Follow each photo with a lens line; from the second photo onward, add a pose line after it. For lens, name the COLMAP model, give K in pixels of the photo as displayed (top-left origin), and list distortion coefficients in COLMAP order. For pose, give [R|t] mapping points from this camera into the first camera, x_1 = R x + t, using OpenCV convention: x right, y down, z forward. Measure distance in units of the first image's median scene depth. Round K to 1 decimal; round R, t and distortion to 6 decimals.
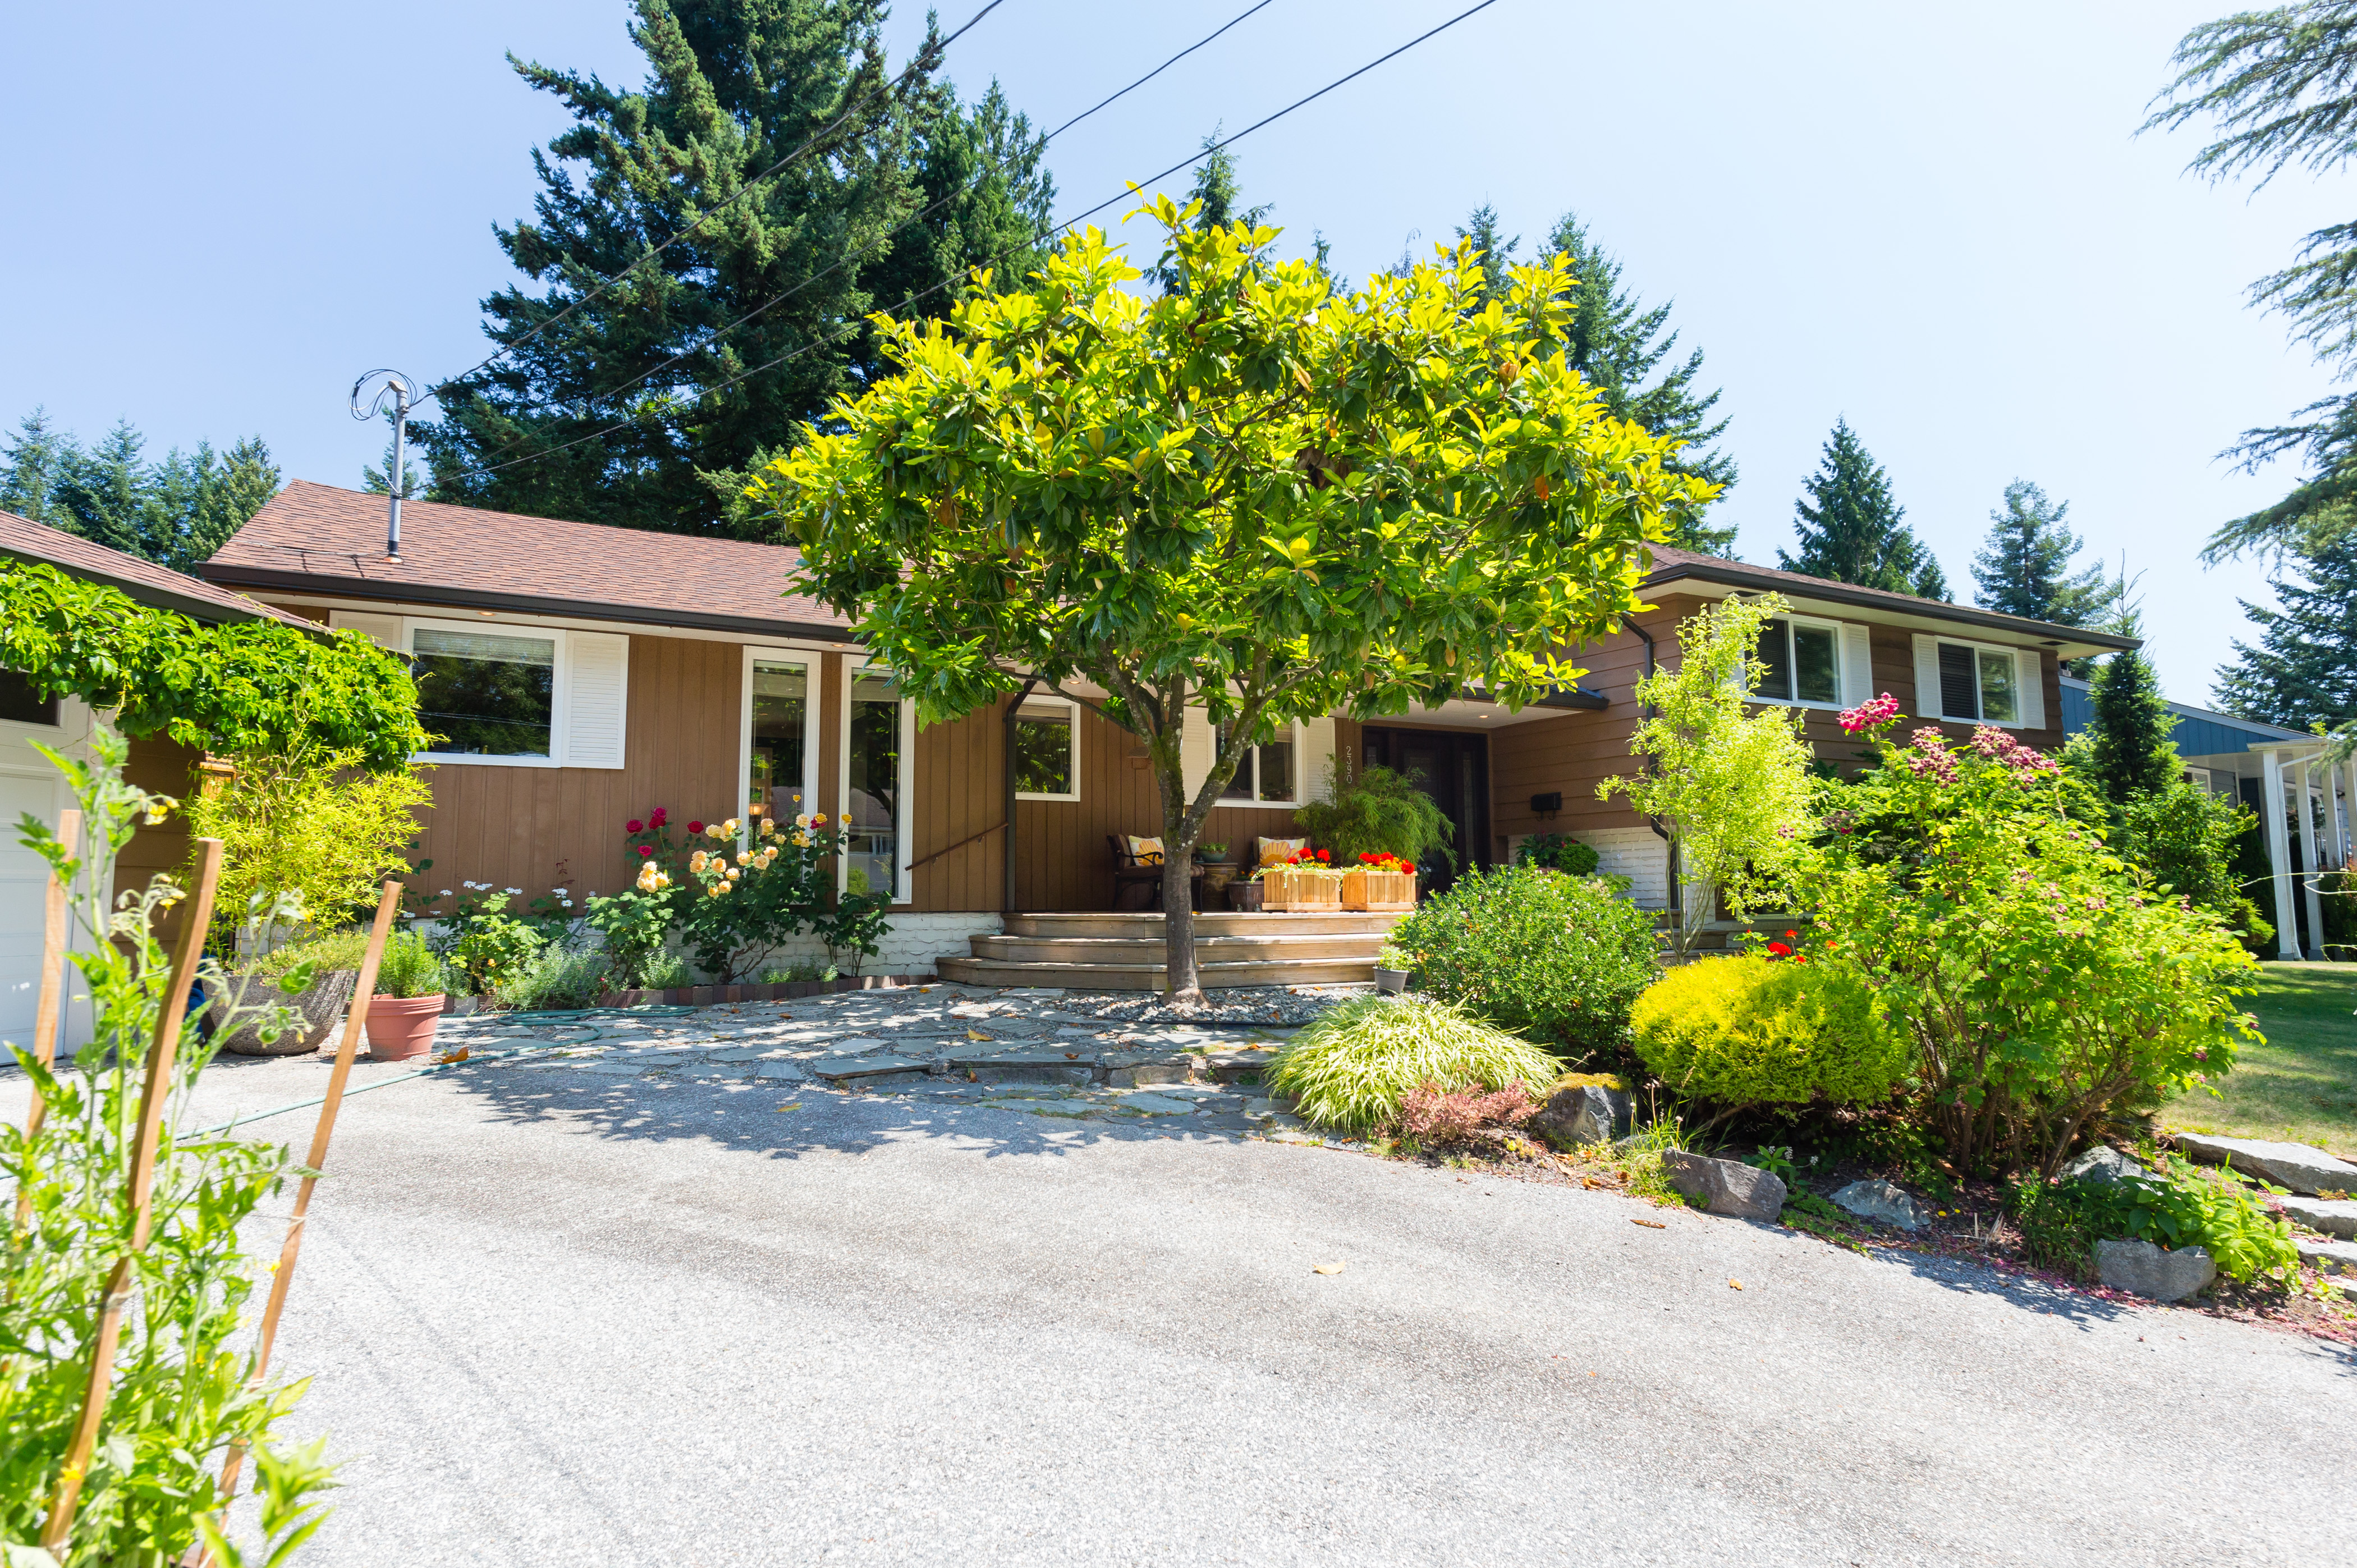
lens RADIAL K [[1219.9, 0, 1178.5], [0, 1219.9, 784.0], [0, 0, 1]] dist [-0.002328, -0.000456]
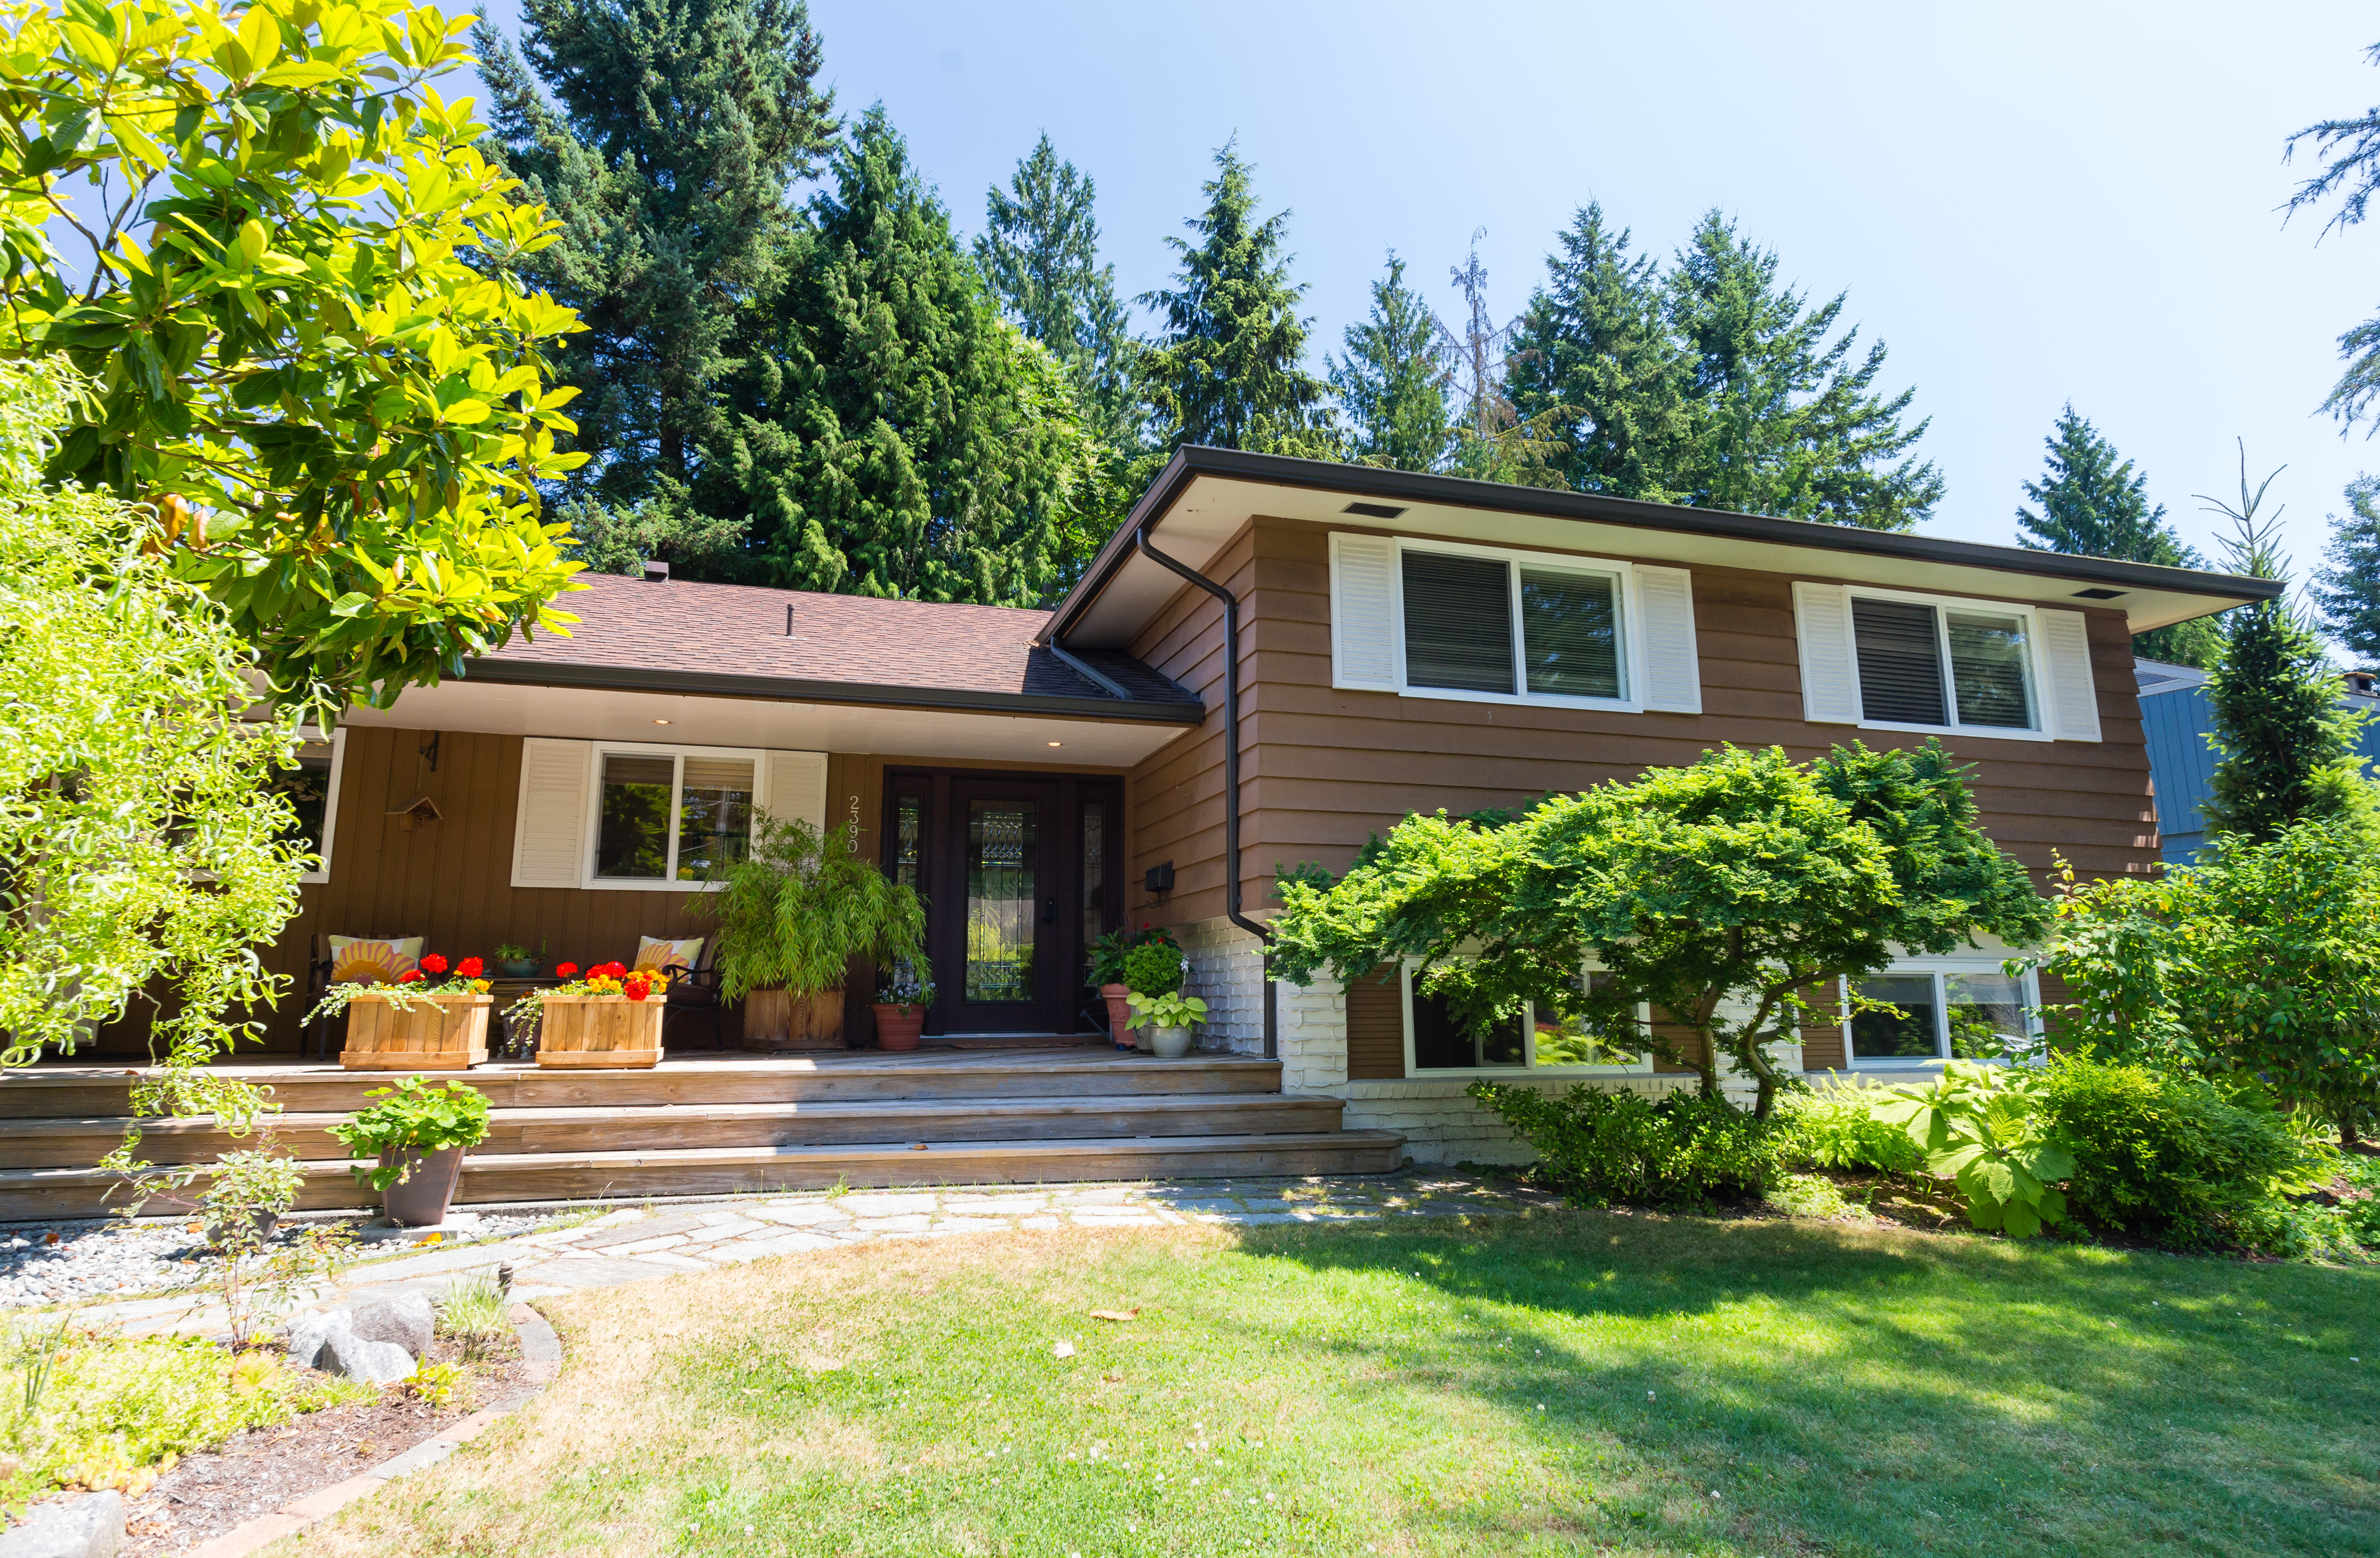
lens RADIAL K [[1303.3, 0, 1143.2], [0, 1303.3, 733.4], [0, 0, 1]] dist [0.001451, 0.000951]
pose [[0.982787, -0.035055, -0.181384, 0.095439], [0.013913, 0.993088, -0.116541, 0.004409], [0.184216, 0.112011, 0.976482, 0.078318]]
